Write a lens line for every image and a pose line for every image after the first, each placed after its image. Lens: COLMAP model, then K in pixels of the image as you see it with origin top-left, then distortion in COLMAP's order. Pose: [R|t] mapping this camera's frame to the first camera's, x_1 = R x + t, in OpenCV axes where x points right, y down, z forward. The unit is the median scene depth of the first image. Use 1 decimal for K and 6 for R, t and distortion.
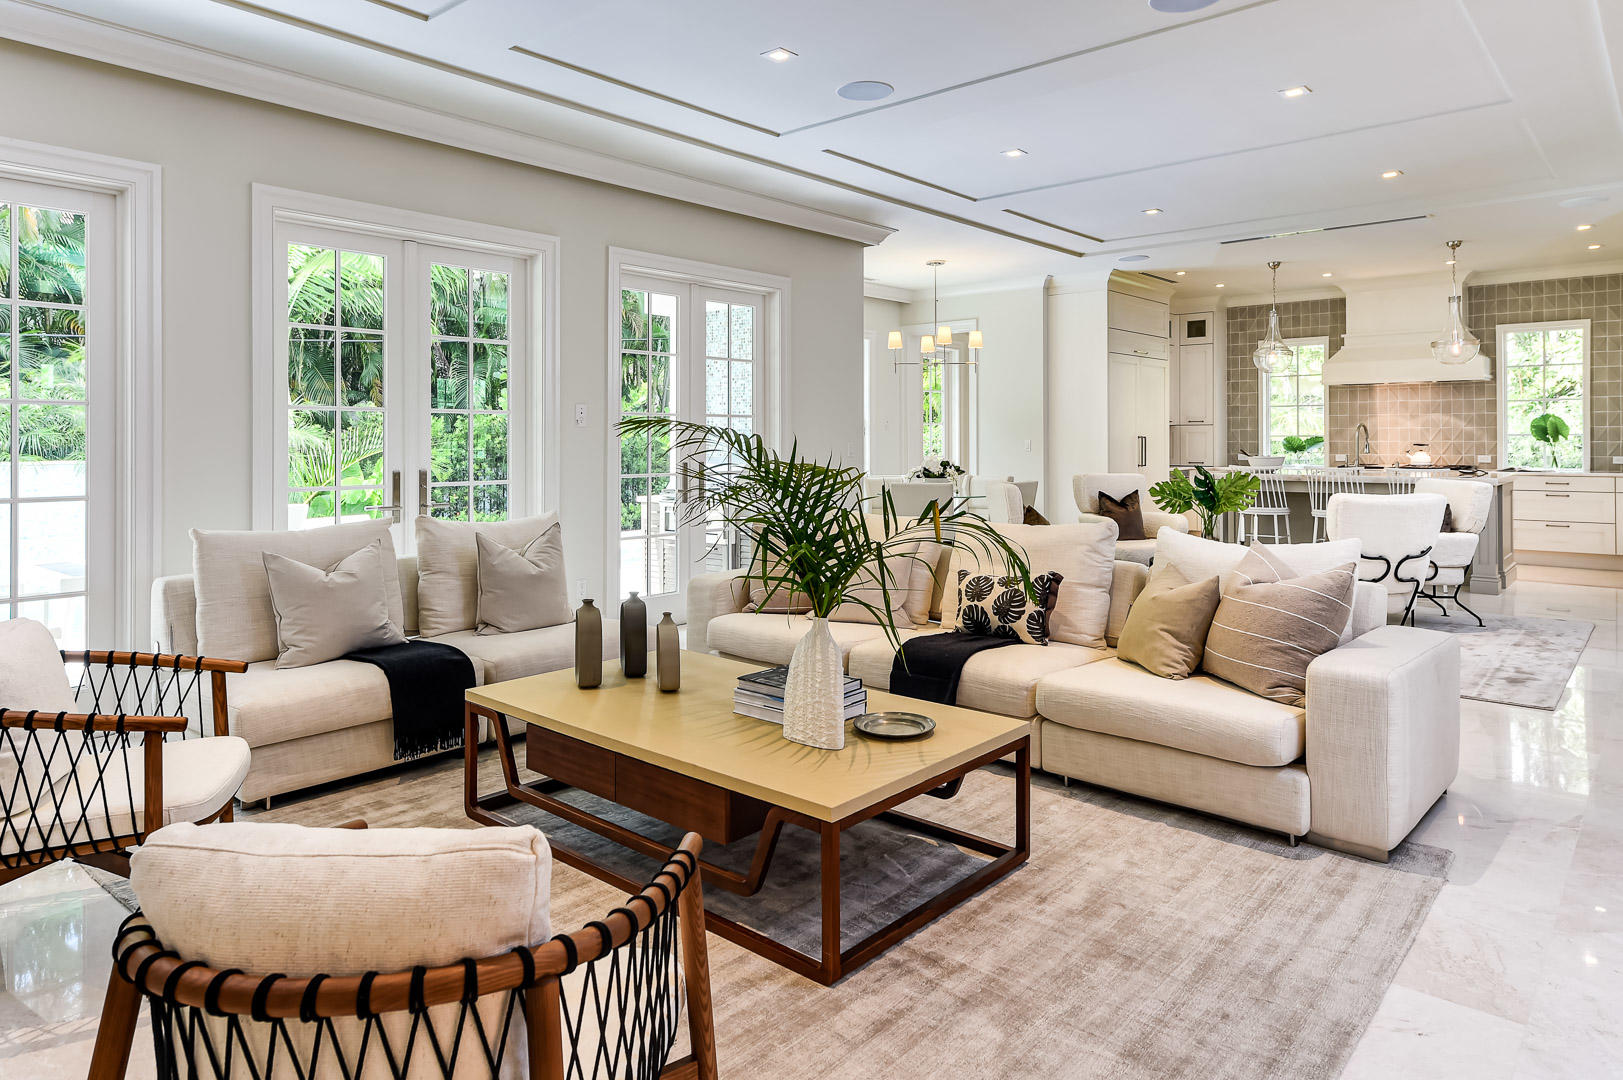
lens RADIAL K [[997.0, 0, 790.3], [0, 997.0, 435.8], [0, 0, 1]] dist [0.003041, -0.000114]
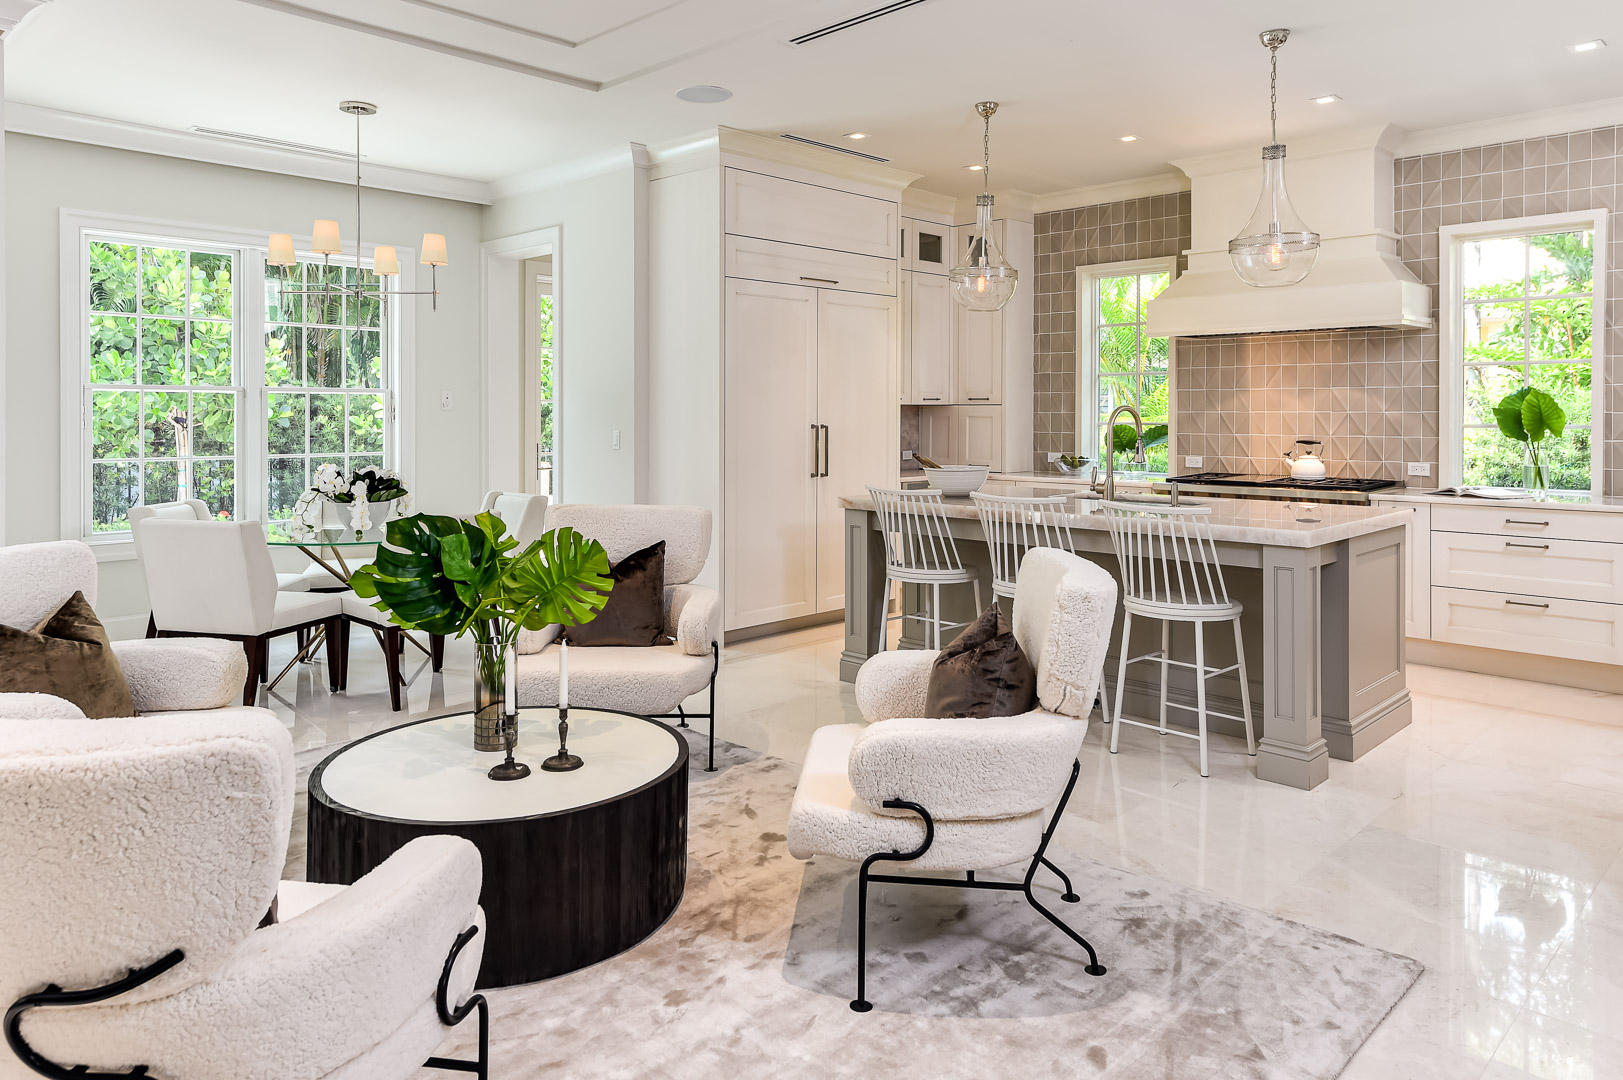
lens RADIAL K [[1084.2, 0, 815.8], [0, 1084.2, 425.5], [0, 0, 1]] dist [0.024361, 0.000725]
pose [[0.999174, 0.003130, -0.040517, 0.387519], [-0.002513, 0.999880, 0.015263, -0.009563], [0.040560, -0.015149, 0.999062, 0.382292]]
